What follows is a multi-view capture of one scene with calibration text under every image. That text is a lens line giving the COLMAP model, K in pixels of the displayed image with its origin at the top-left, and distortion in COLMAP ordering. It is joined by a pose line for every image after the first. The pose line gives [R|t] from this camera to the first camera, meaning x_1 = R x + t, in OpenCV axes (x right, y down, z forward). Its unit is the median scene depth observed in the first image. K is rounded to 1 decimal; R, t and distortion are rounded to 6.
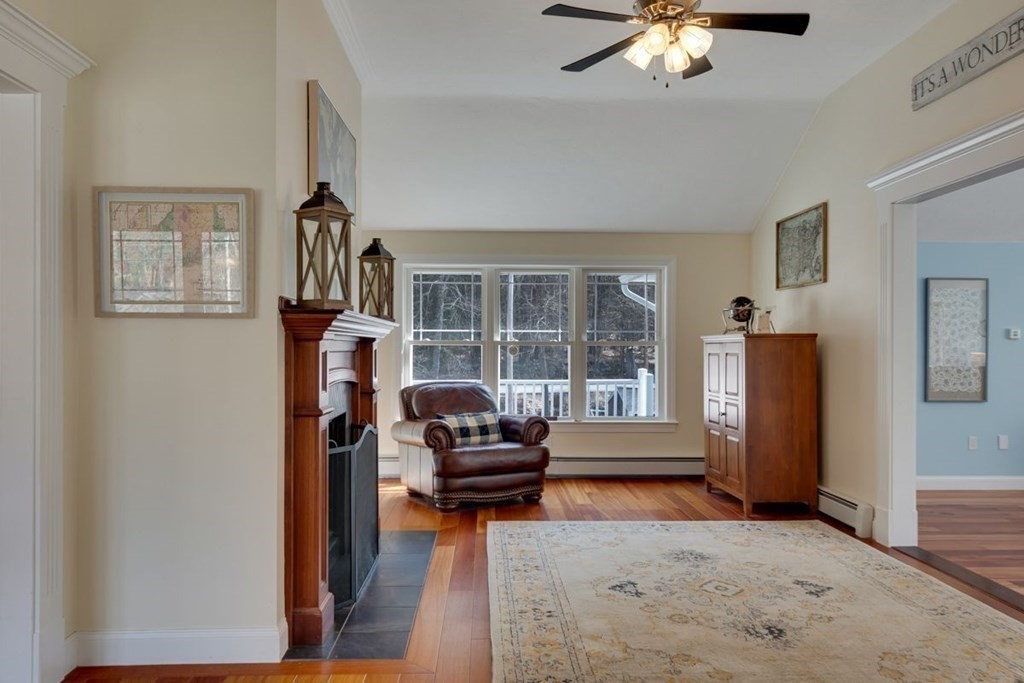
lens RADIAL K [[458.6, 0, 516.2], [0, 458.6, 353.5], [0, 0, 1]] dist [0.000211, -0.000024]
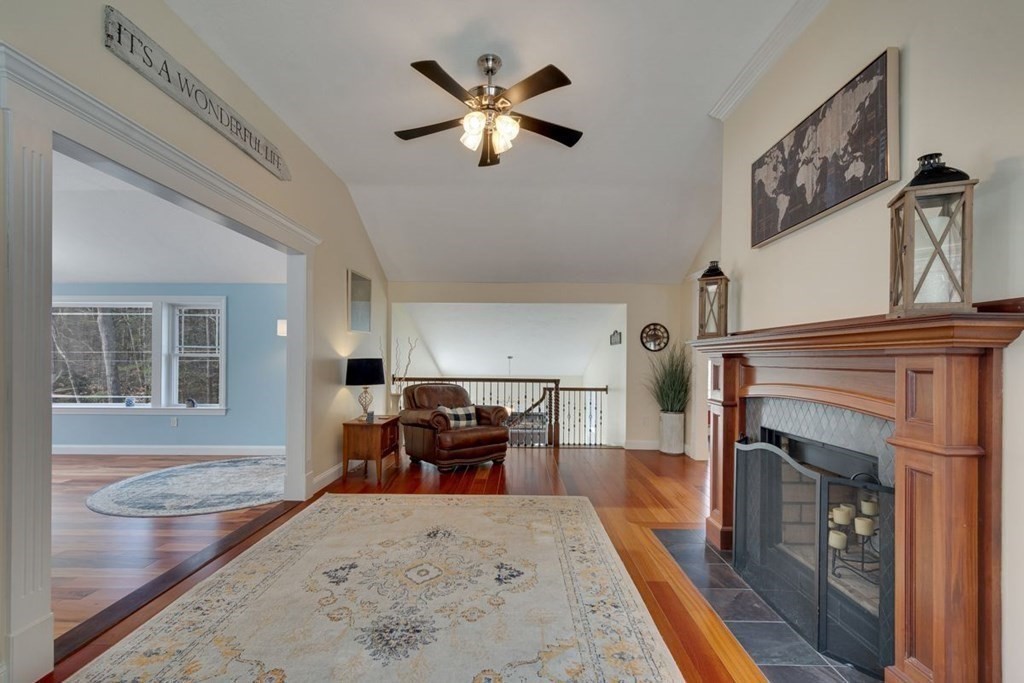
lens RADIAL K [[536.7, 0, 508.2], [0, 536.7, 353.3], [0, 0, 1]] dist [-0.000788, -0.000030]
pose [[-0.999964, -0.007521, 0.003955, 0.242353], [-0.007499, 0.999956, 0.005598, -0.036993], [-0.003997, 0.005568, -0.999977, 2.366567]]
